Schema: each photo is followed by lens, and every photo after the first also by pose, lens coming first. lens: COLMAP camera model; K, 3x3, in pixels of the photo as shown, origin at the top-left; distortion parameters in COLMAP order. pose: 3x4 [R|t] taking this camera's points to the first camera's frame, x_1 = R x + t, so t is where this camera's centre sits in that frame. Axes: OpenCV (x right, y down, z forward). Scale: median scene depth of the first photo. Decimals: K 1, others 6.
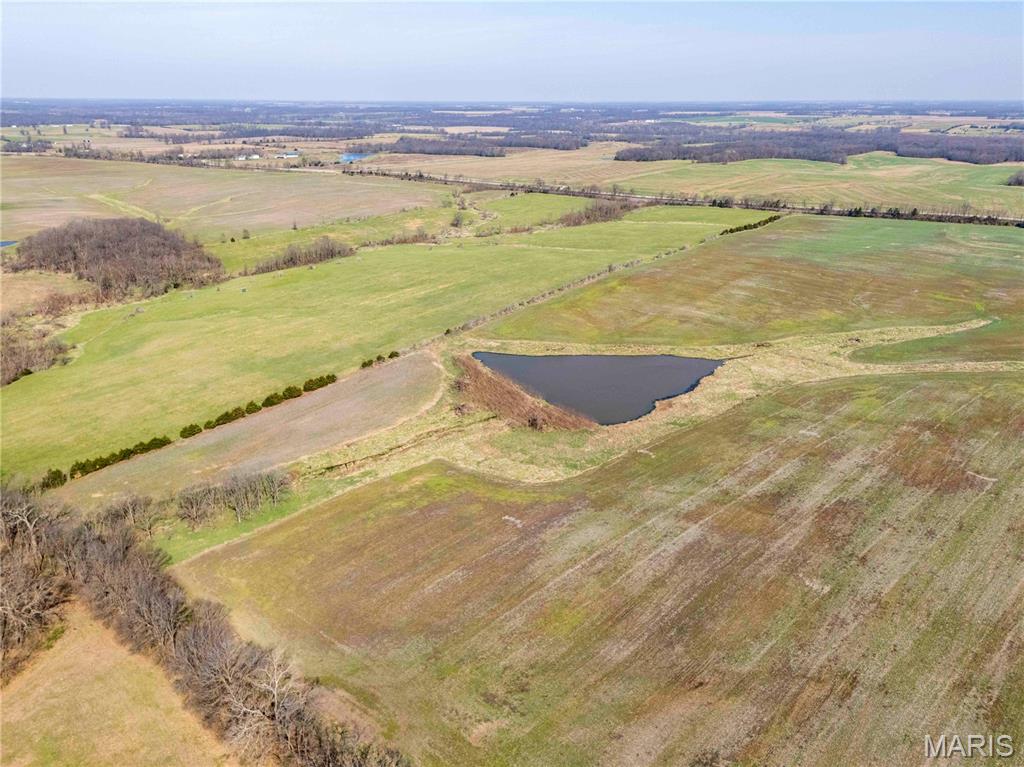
lens RADIAL K [[752.1, 0, 515.7], [0, 752.1, 382.2], [0, 0, 1]] dist [0.076915, -0.070053]
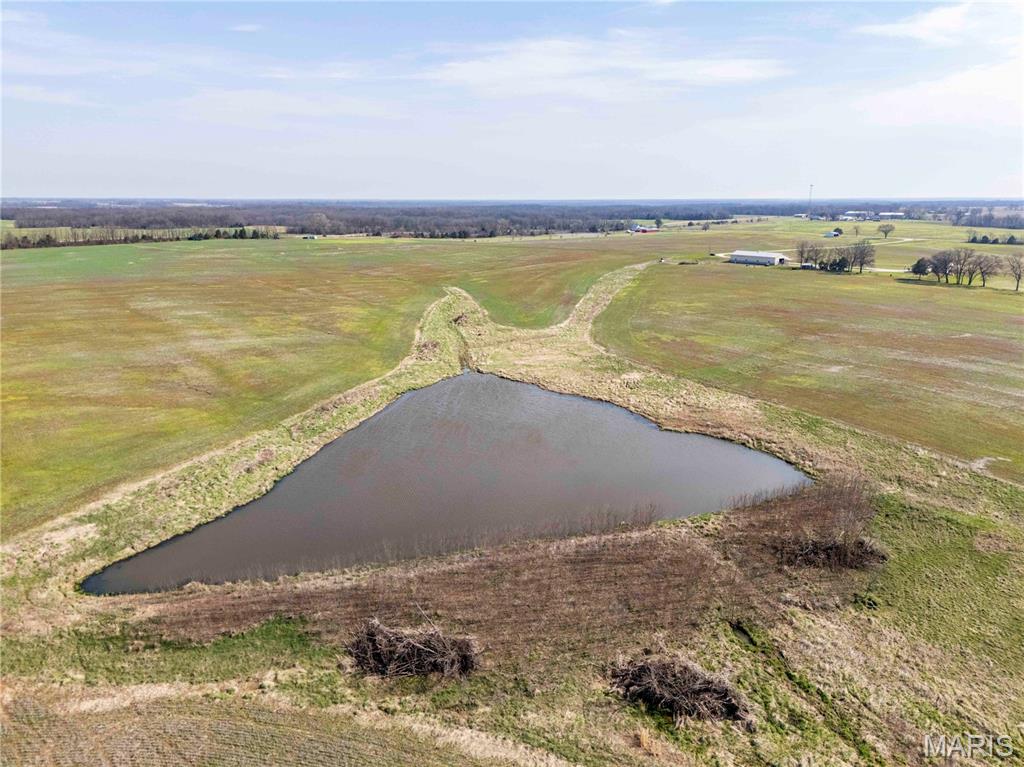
lens RADIAL K [[752.1, 0, 515.7], [0, 752.1, 382.2], [0, 0, 1]] dist [0.076915, -0.070053]
pose [[0.213647, -0.230009, 0.949447, -0.214782], [0.340427, 0.928497, 0.148330, -0.079430], [-0.915677, 0.291527, 0.276672, 0.706115]]
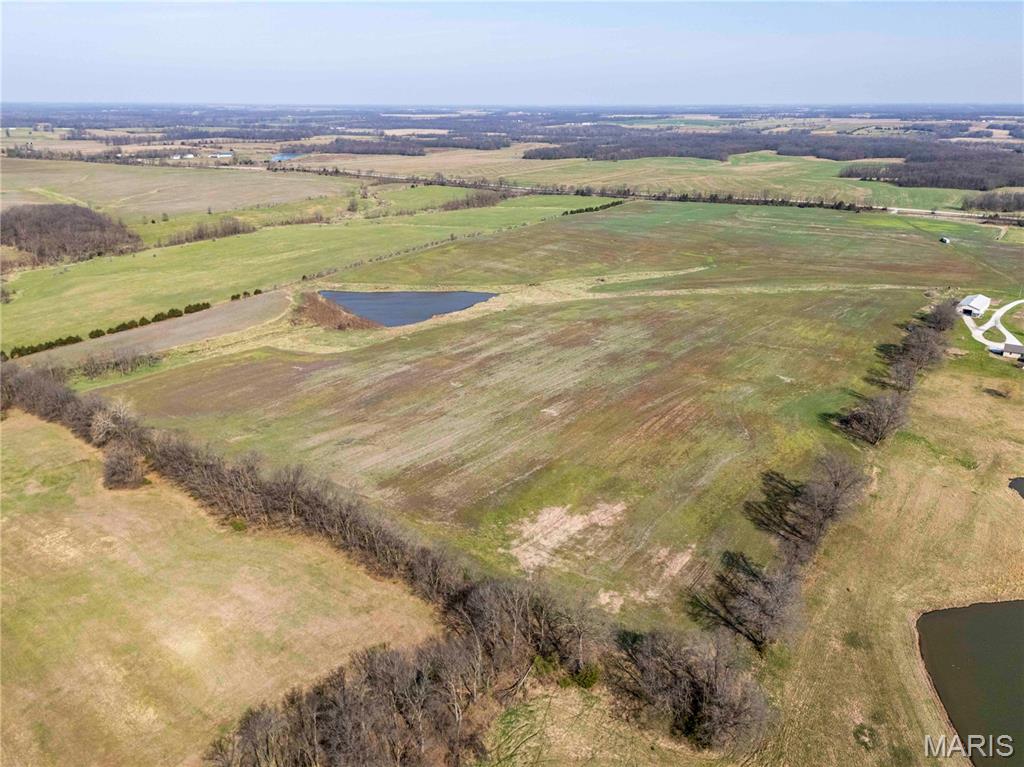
lens RADIAL K [[752.1, 0, 515.7], [0, 752.1, 382.2], [0, 0, 1]] dist [0.076915, -0.070053]
pose [[0.998668, -0.019167, 0.047906, 0.202350], [0.019352, 0.999807, -0.003395, 0.121195], [-0.047831, 0.004317, 0.998846, -0.332985]]
